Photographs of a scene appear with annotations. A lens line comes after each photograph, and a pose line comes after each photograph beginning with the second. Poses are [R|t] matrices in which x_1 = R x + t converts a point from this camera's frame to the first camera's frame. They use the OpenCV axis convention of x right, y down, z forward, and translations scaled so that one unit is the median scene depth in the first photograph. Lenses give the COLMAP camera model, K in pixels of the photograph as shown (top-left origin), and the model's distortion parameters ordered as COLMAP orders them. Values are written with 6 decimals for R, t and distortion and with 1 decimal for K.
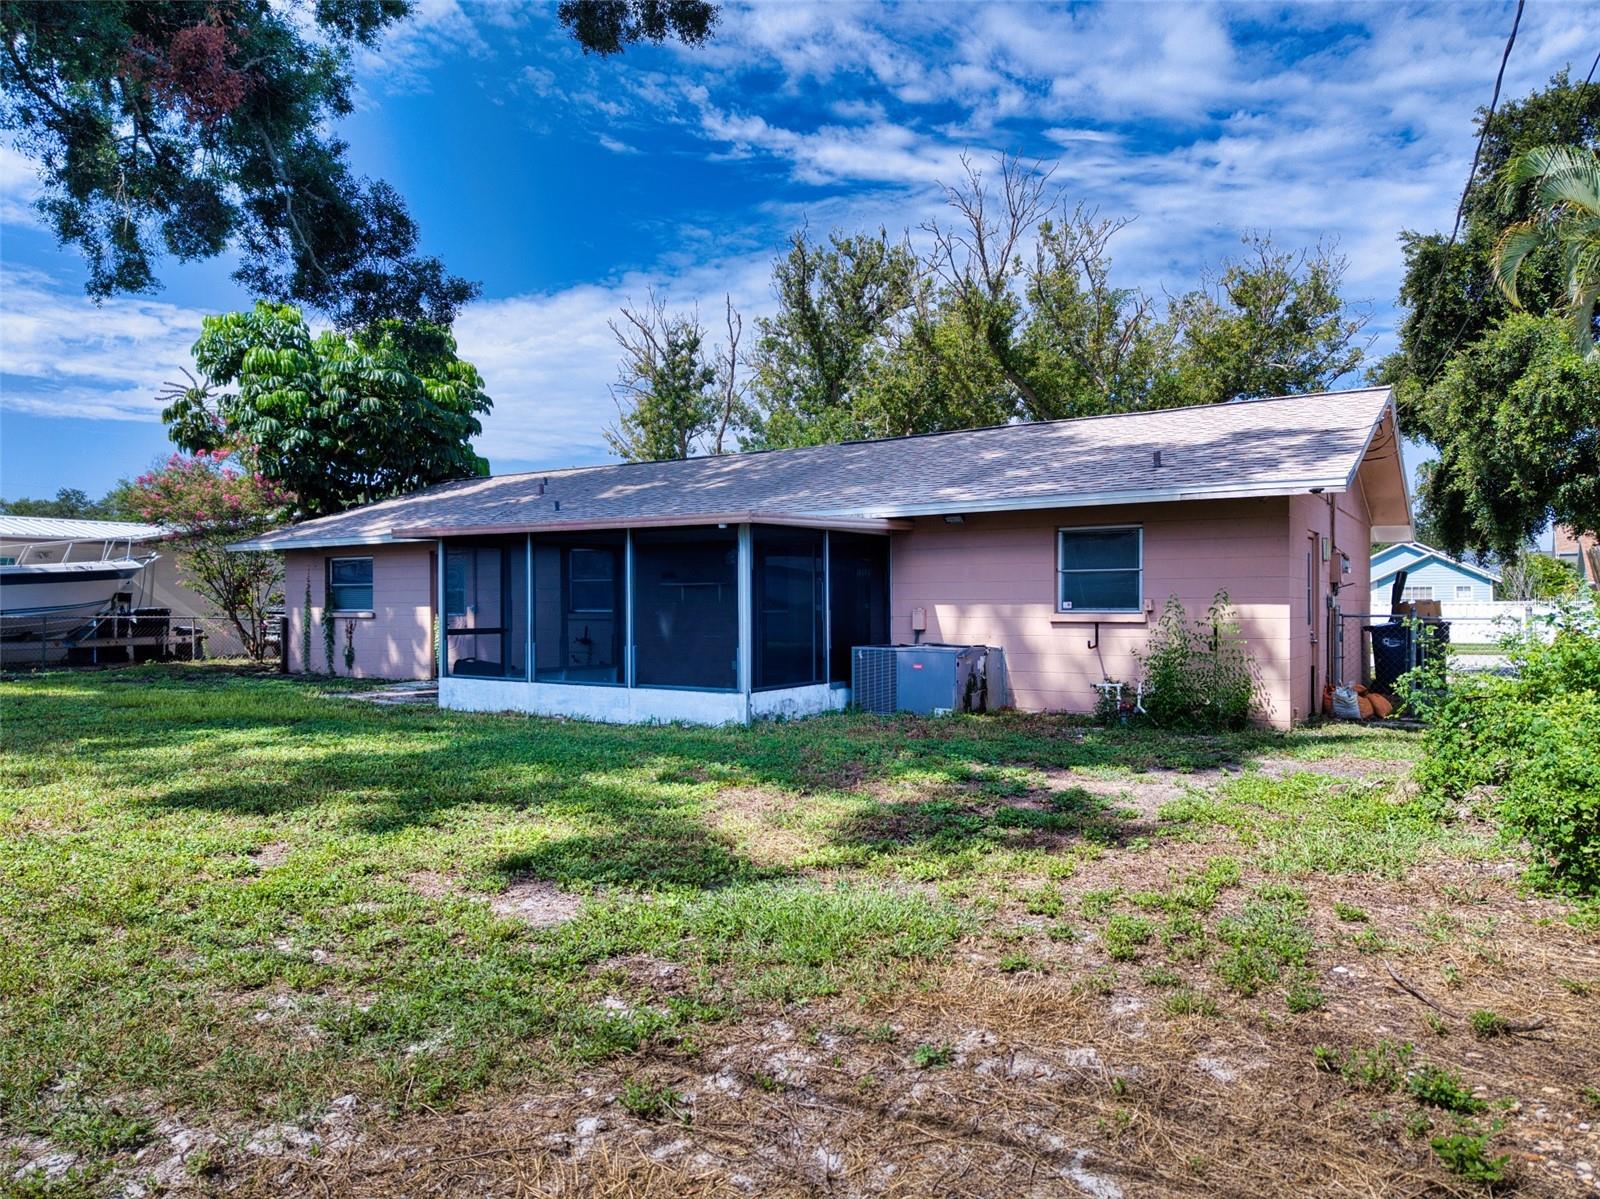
lens RADIAL K [[1107.1, 0, 800.9], [0, 1107.1, 599.2], [0, 0, 1]] dist [0.013552, -0.010862]
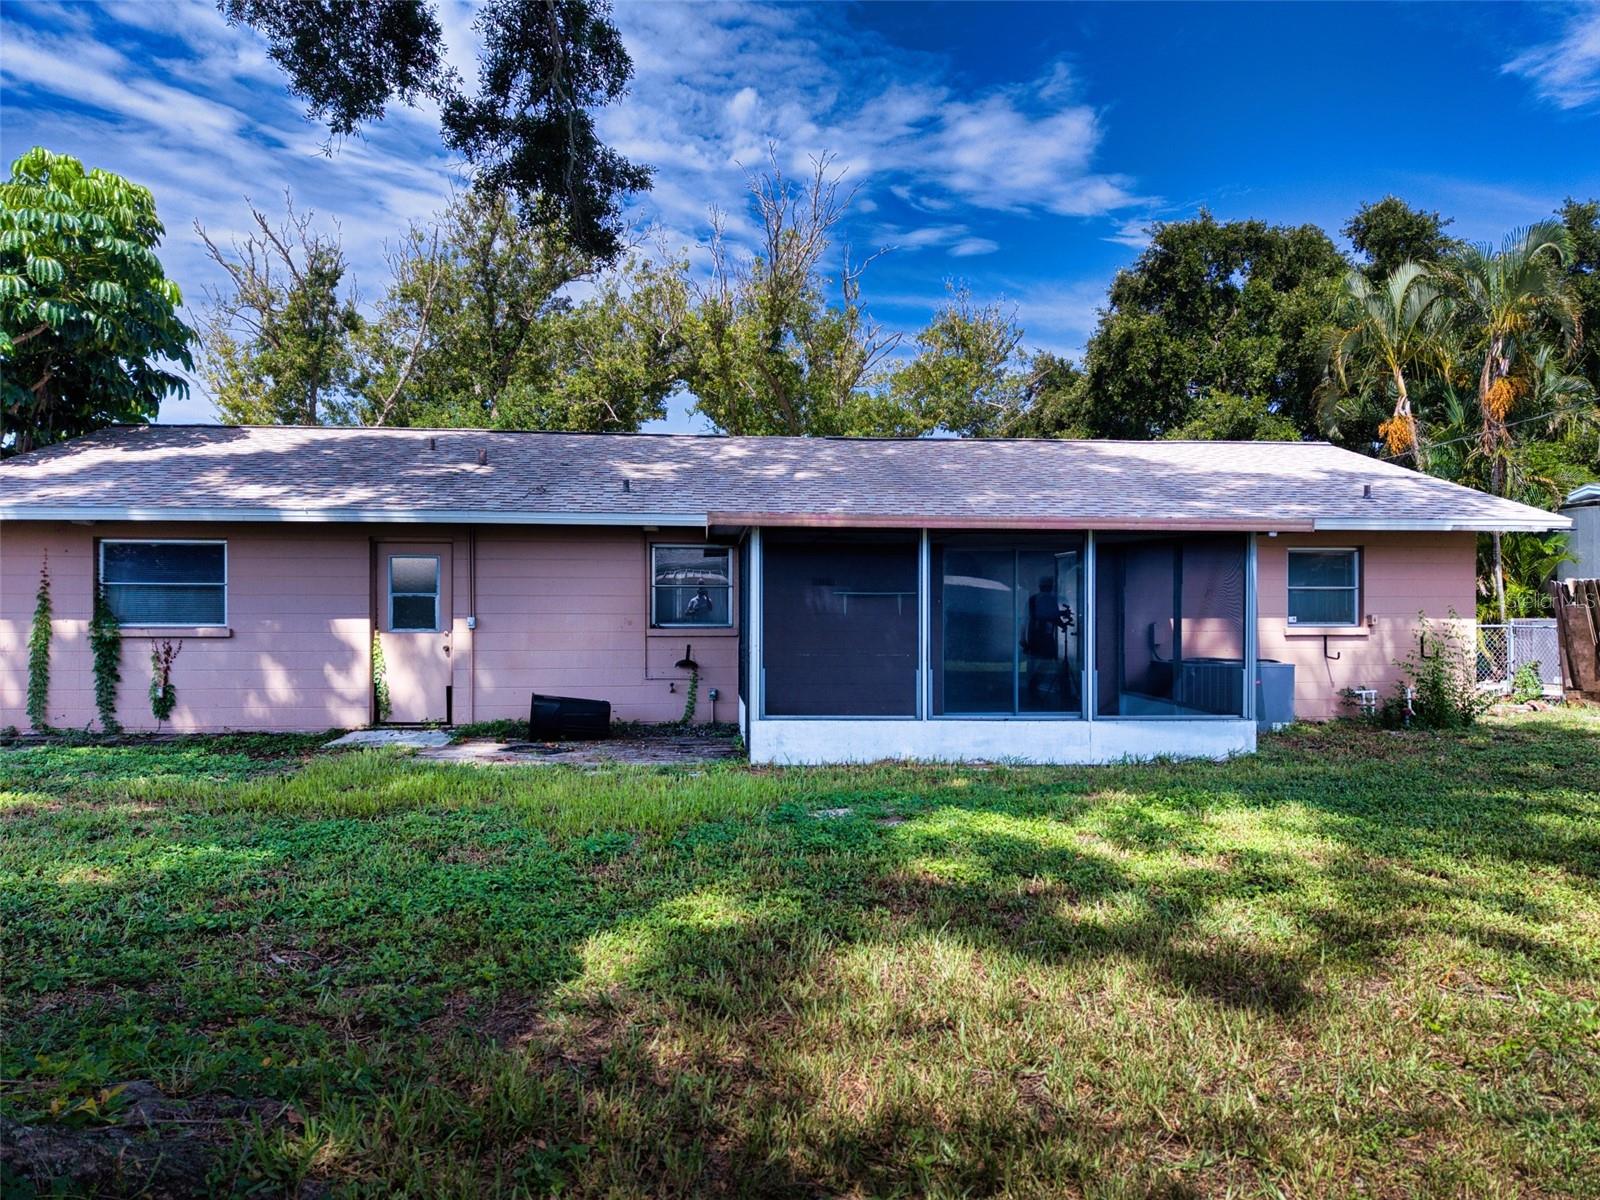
lens RADIAL K [[1107.1, 0, 800.4], [0, 1107.1, 603.1], [0, 0, 1]] dist [0.013552, -0.010862]
pose [[0.781616, 0.009867, 0.623681, -0.520545], [-0.006471, 0.999949, -0.007712, 0.000842], [-0.623726, 0.001992, 0.781641, 0.307139]]
